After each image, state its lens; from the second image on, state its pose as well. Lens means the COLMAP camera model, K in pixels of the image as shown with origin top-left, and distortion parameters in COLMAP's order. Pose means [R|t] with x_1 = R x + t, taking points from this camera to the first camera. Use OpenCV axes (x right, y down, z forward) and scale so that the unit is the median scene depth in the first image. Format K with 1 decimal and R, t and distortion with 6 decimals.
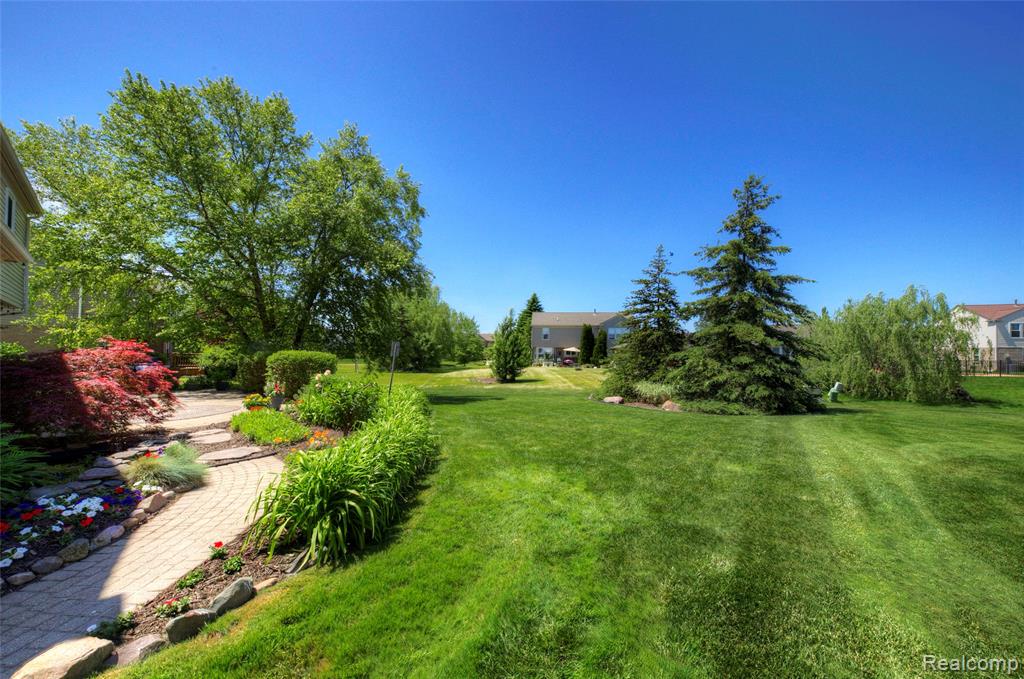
lens RADIAL K [[358.4, 0, 530.5], [0, 358.4, 348.5], [0, 0, 1]] dist [-0.000136, -0.003068]
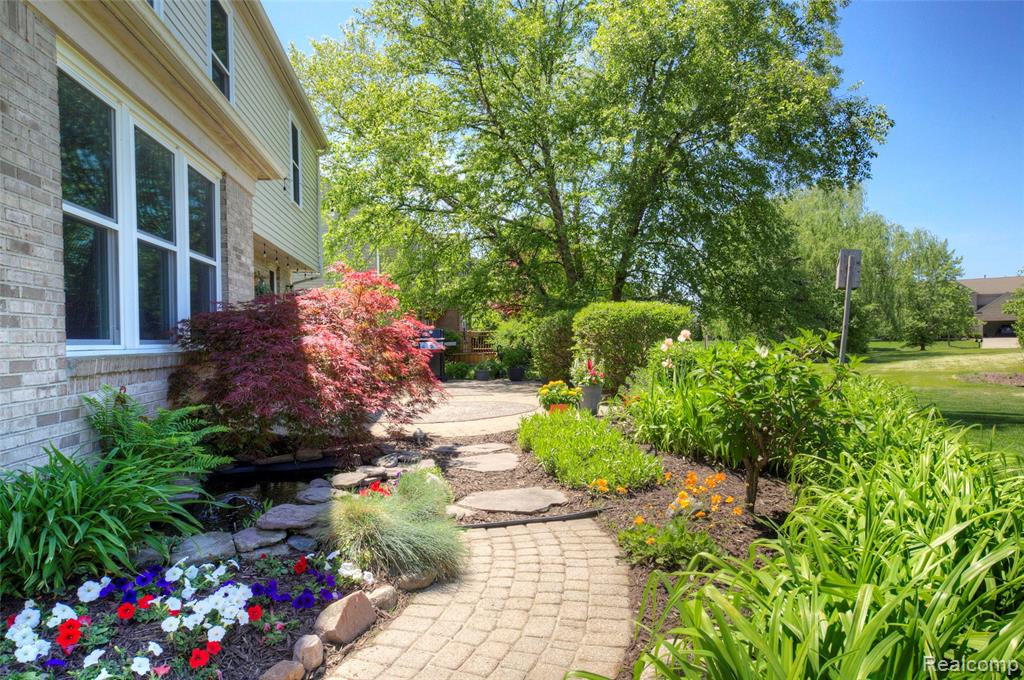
lens RADIAL K [[672.1, 0, 511.3], [0, 672.1, 328.3], [0, 0, 1]] dist [0.018551, 0.002438]
pose [[0.745431, -0.030227, -0.665898, -0.169008], [0.039662, 0.999213, -0.000959, 0.049070], [0.665402, -0.025696, 0.746043, 0.233644]]
